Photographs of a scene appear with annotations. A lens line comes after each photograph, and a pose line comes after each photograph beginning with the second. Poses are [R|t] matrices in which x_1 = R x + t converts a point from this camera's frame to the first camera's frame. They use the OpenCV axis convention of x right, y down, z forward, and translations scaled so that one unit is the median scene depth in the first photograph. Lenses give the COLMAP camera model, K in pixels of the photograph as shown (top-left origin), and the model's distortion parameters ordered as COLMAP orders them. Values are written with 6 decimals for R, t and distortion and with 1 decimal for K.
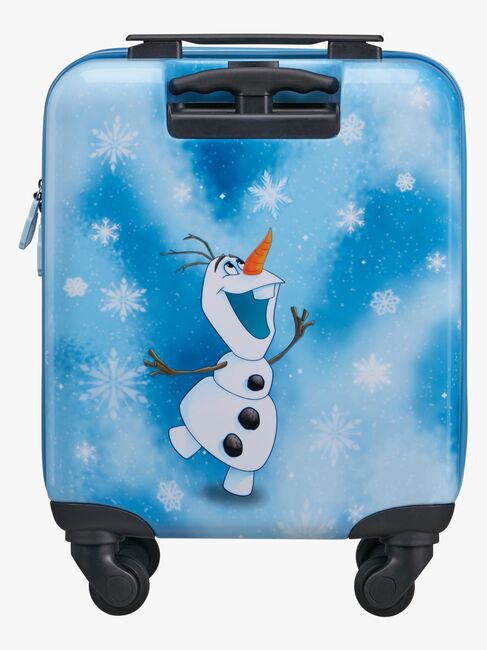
lens RADIAL K [[1994.2, 0, 248.4], [0, 1994.2, 324.7], [0, 0, 1]] dist [-0.047242, 0.000000]
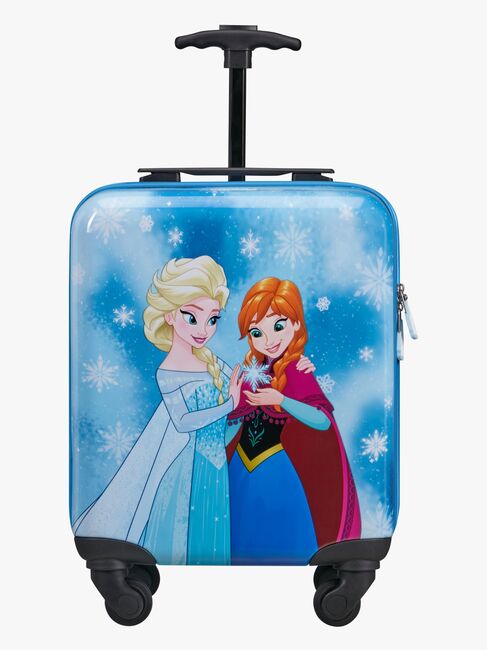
lens RADIAL K [[2463.7, 0, 244.0], [0, 2463.7, 326.7], [0, 0, 1]] dist [-0.381456, 0.000000]
pose [[0.999608, -0.004481, -0.027639, 0.053387], [0.004691, 0.999960, 0.007550, -0.056931], [0.027604, -0.007676, 0.999589, -0.564875]]
